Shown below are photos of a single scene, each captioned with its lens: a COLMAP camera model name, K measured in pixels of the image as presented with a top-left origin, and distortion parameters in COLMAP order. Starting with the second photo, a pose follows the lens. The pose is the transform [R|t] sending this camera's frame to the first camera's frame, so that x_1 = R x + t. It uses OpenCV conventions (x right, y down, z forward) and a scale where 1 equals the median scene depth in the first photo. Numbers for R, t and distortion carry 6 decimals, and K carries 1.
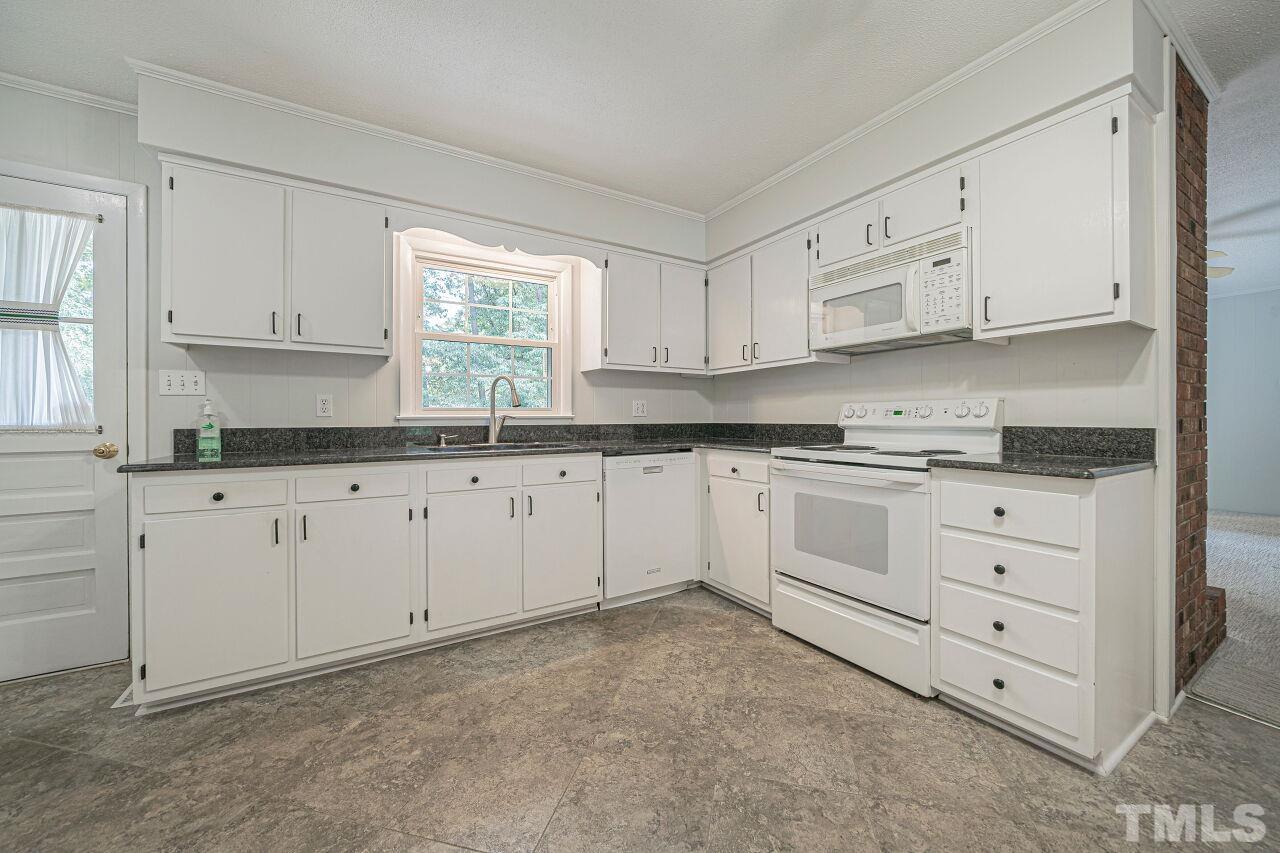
lens RADIAL K [[476.8, 0, 640.8], [0, 476.8, 417.9], [0, 0, 1]] dist [-0.009796, 0.000374]
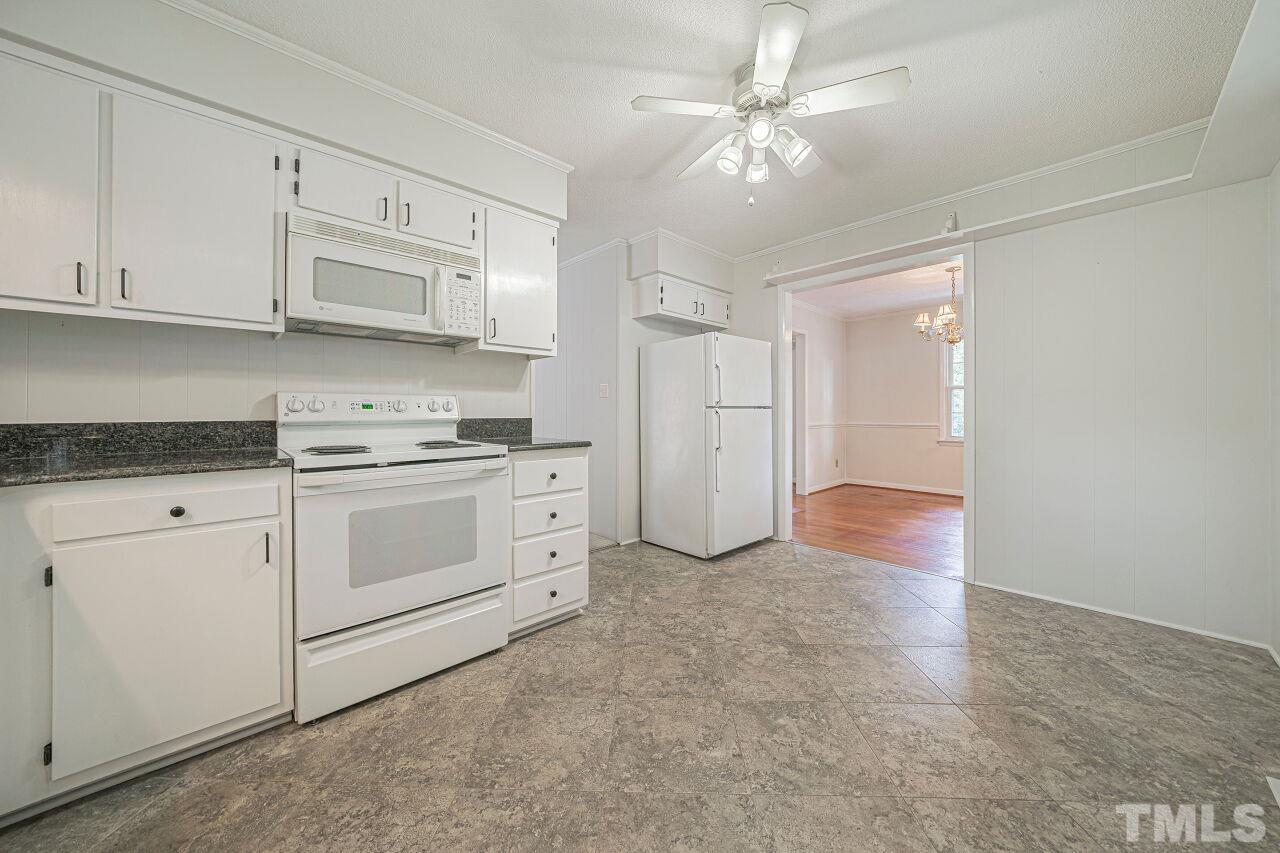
lens RADIAL K [[449.0, 0, 640.5], [0, 449.0, 410.9], [0, 0, 1]] dist [-0.012553, 0.000967]
pose [[-0.205334, 0.002271, 0.978689, -0.498940], [-0.000669, 0.999997, -0.002461, -0.000276], [-0.978692, -0.001160, -0.205331, 0.778311]]
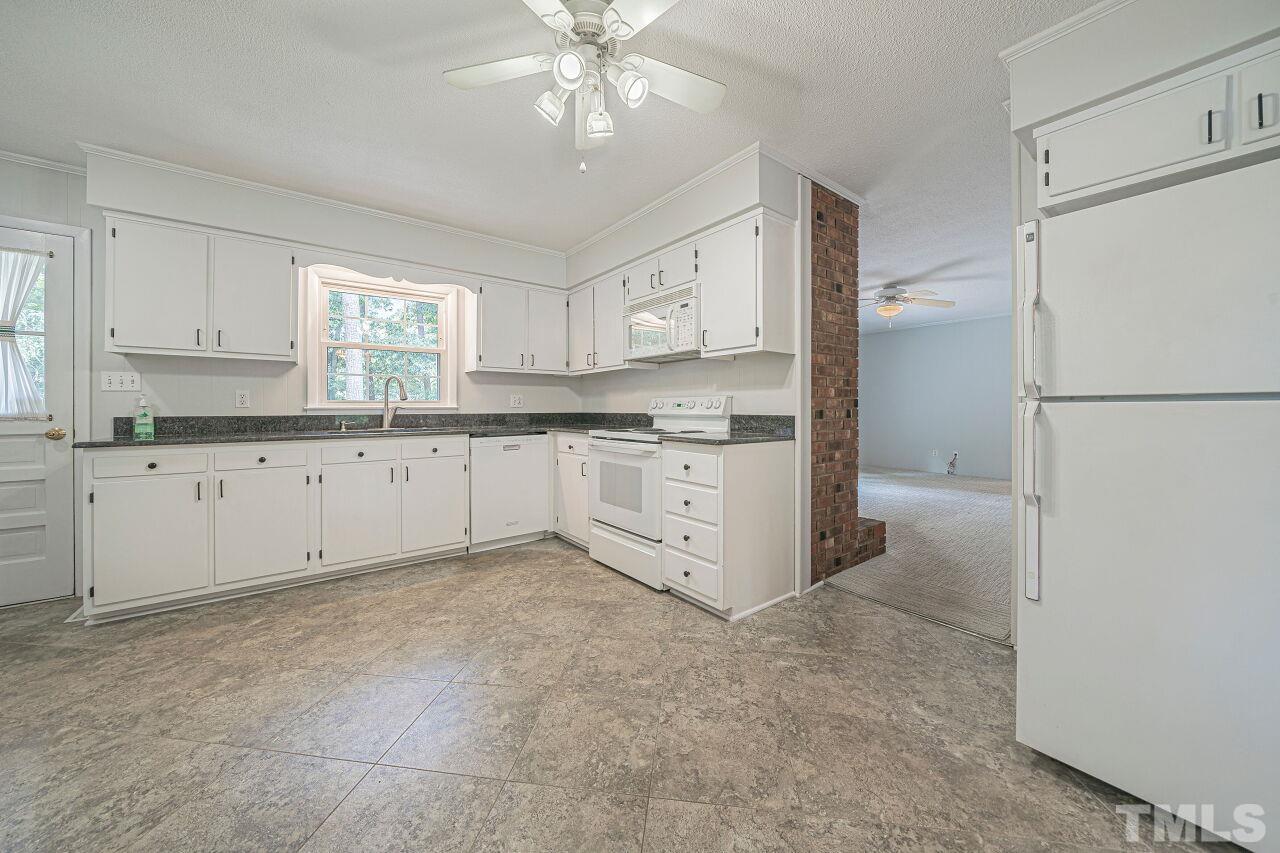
lens RADIAL K [[449.0, 0, 642.6], [0, 449.0, 406.5], [0, 0, 1]] dist [-0.012553, 0.000967]
pose [[0.993618, 0.001053, 0.112790, 0.331656], [-0.000816, 0.999997, -0.002144, -0.004683], [-0.112792, 0.002039, 0.993617, -0.385288]]
